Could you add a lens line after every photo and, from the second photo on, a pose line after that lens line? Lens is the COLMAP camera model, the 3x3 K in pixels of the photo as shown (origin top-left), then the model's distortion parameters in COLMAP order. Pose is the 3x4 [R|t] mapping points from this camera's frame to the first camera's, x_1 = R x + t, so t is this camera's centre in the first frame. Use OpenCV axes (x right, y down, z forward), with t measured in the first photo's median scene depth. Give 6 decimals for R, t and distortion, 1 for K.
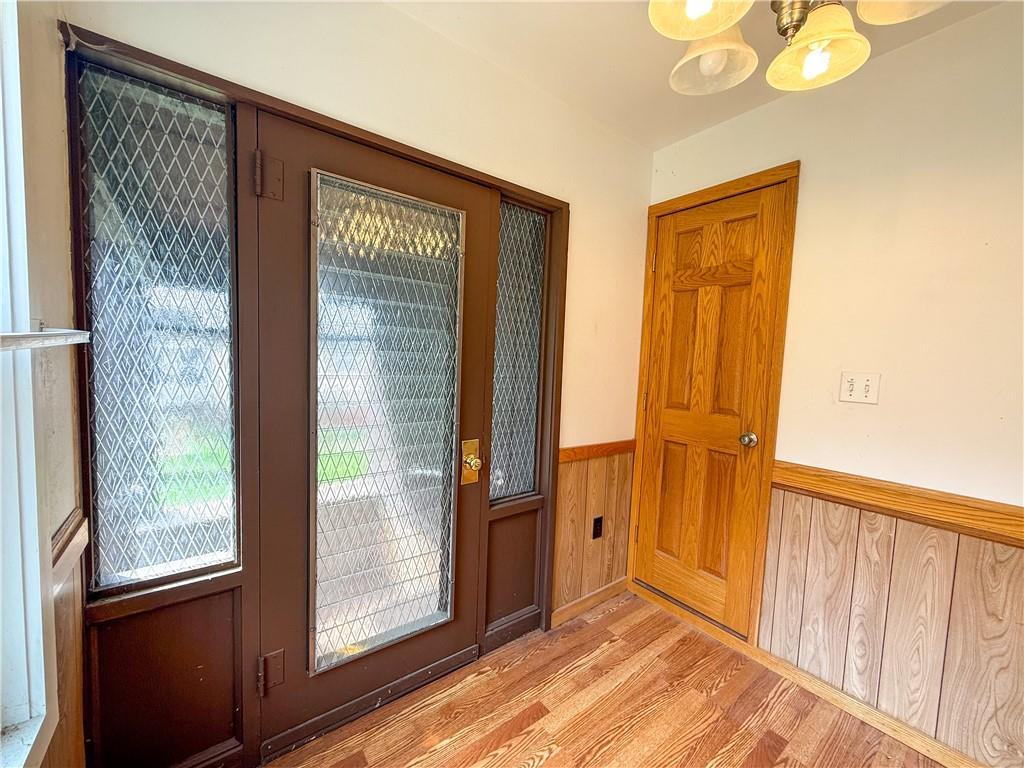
lens RADIAL K [[406.1, 0, 512.0], [0, 406.1, 384.0], [0, 0, 1]] dist [0.000356, 0.000158]
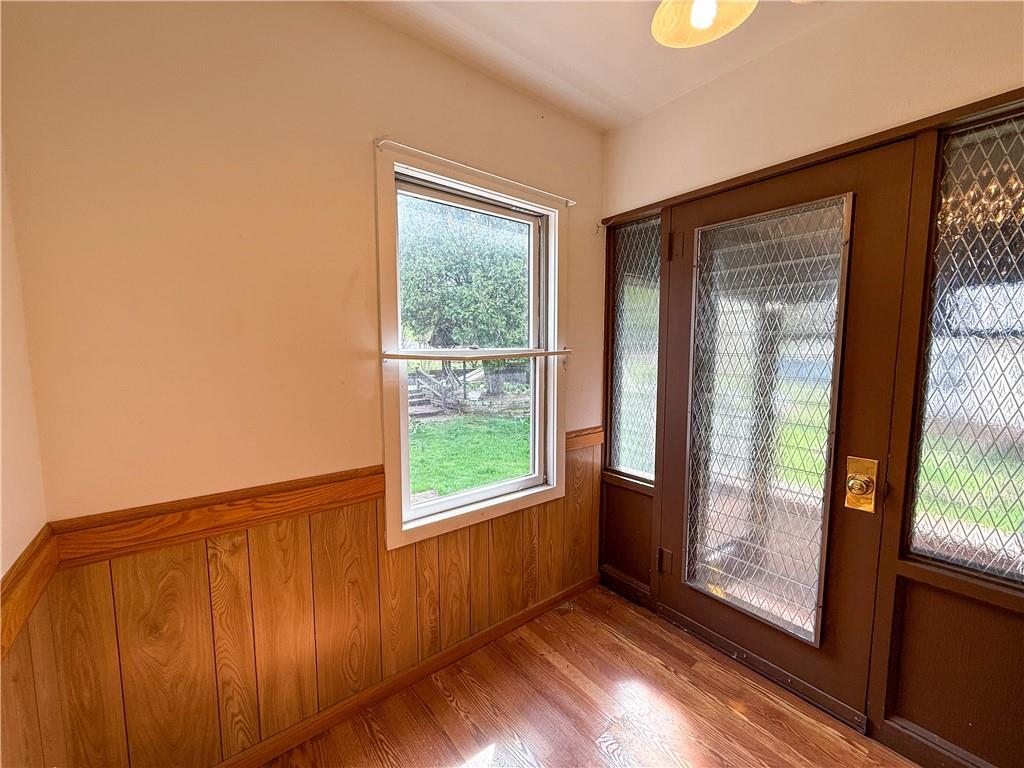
lens RADIAL K [[406.1, 0, 512.0], [0, 406.1, 384.0], [0, 0, 1]] dist [0.000356, 0.000158]
pose [[0.024597, 0.055608, -0.998150, 0.824346], [-0.067108, 0.996291, 0.053851, -0.012941], [0.997442, 0.065659, 0.028238, 0.293394]]
